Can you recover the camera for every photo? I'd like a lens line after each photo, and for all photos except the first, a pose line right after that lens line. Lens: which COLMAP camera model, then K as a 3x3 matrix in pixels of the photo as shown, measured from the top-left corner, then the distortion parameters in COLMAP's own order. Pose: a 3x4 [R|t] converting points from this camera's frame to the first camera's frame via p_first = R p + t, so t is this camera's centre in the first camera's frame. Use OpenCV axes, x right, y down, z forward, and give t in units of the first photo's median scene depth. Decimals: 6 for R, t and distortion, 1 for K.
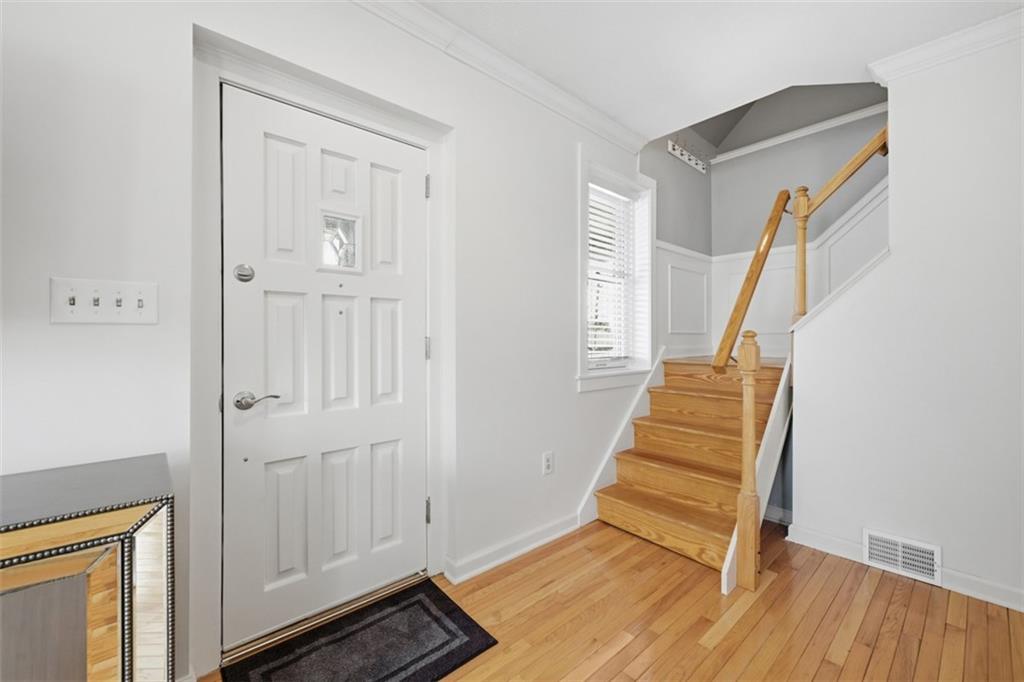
lens RADIAL K [[410.3, 0, 515.6], [0, 410.3, 337.5], [0, 0, 1]] dist [-0.000972, -0.000017]
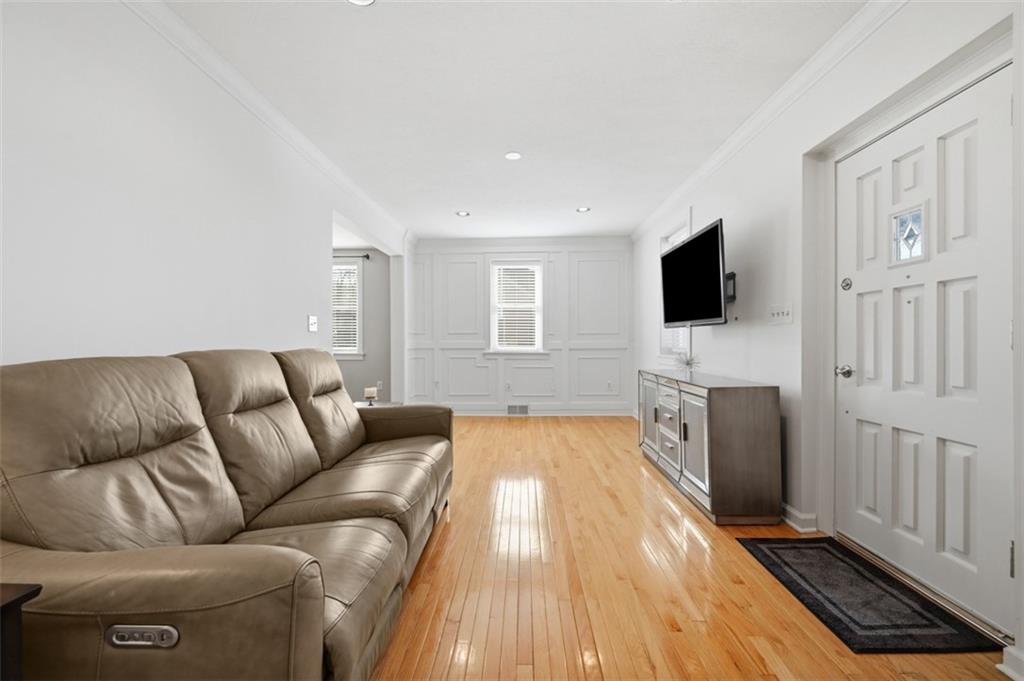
lens RADIAL K [[406.3, 0, 512.0], [0, 406.3, 340.5], [0, 0, 1]] dist [-0.000726, -0.000096]
pose [[-0.690056, 0.002229, -0.723753, 1.055538], [0.008909, 0.999946, -0.005414, 0.036110], [0.723701, -0.010184, -0.690038, 0.992467]]
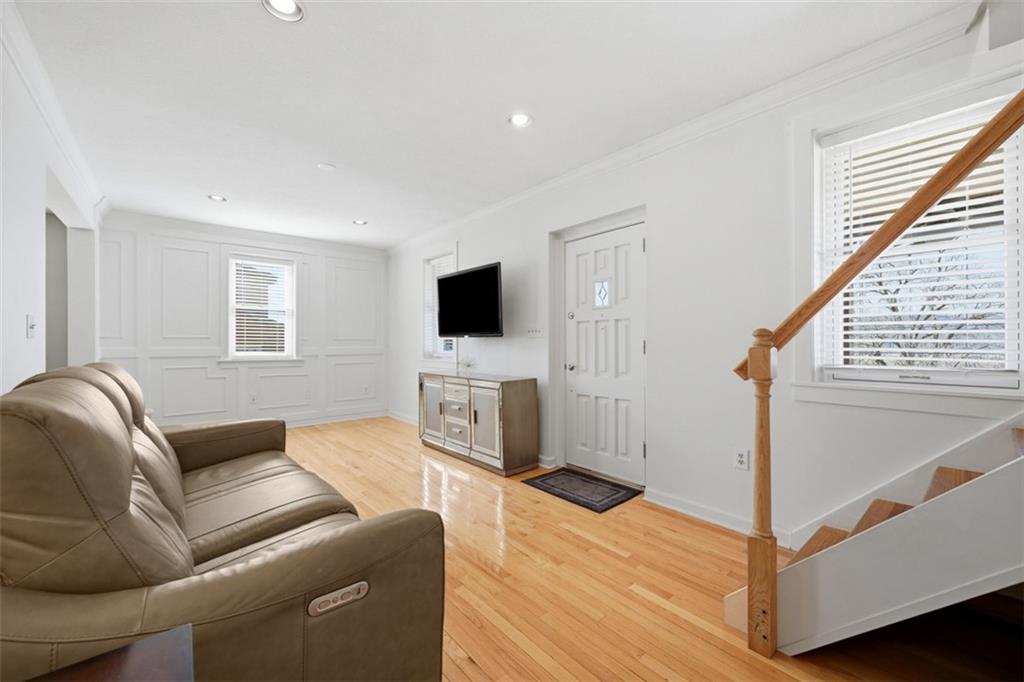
lens RADIAL K [[410.3, 0, 515.6], [0, 410.3, 337.5], [0, 0, 1]] dist [-0.000972, -0.000017]
pose [[-0.020387, -0.013245, -0.999704, 1.600666], [0.007735, 0.999880, -0.013405, 0.006189], [0.999762, -0.008006, -0.020282, 0.624325]]
